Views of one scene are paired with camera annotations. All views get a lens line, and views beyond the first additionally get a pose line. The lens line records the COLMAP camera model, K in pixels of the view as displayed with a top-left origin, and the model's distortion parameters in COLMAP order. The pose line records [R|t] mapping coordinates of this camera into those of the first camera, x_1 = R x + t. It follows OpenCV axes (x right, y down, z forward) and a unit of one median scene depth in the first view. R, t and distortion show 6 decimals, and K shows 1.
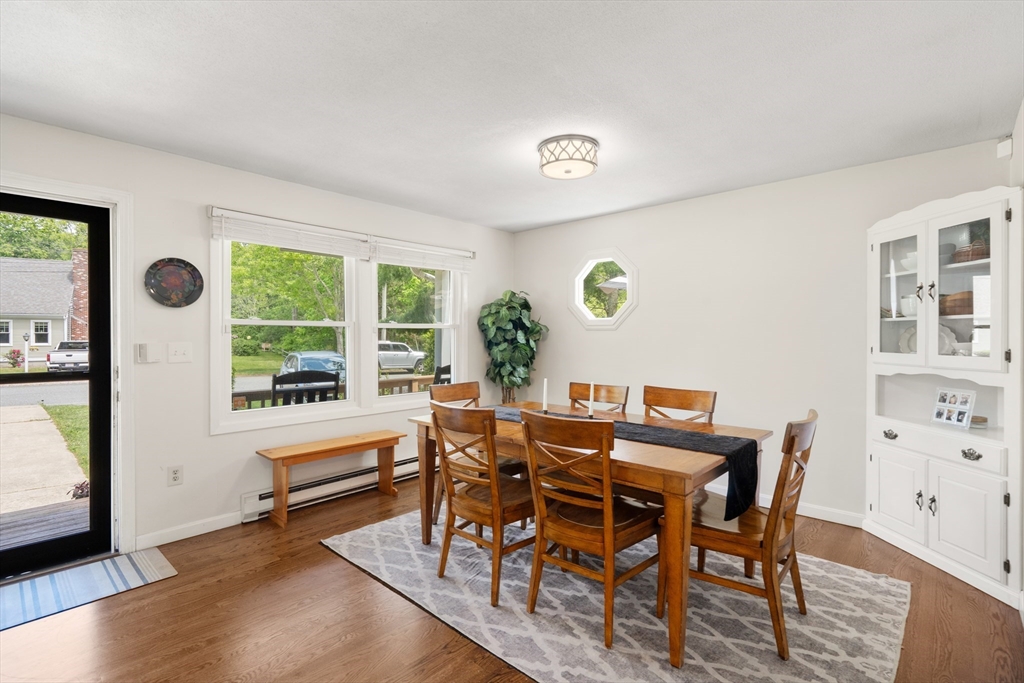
lens RADIAL K [[473.7, 0, 513.2], [0, 473.7, 340.4], [0, 0, 1]] dist [0.004447, 0.000637]
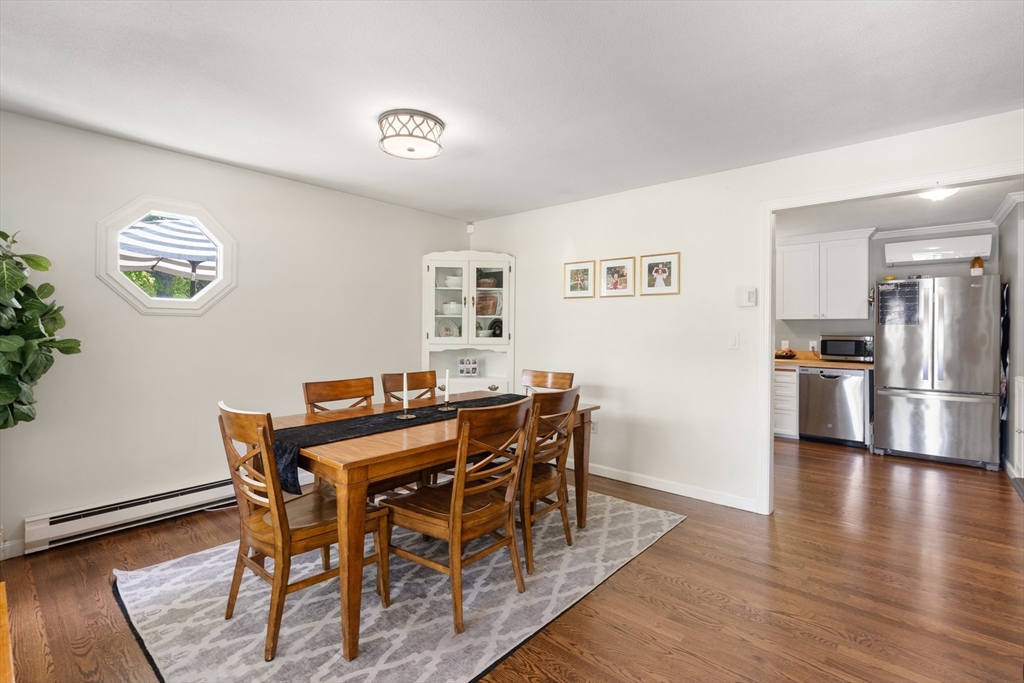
lens RADIAL K [[473.7, 0, 511.3], [0, 473.7, 331.1], [0, 0, 1]] dist [0.004447, 0.000637]
pose [[-0.016429, -0.002767, 0.999861, -0.858889], [0.011624, 0.999928, 0.002958, 0.003809], [-0.999797, 0.011671, -0.016395, 0.851438]]
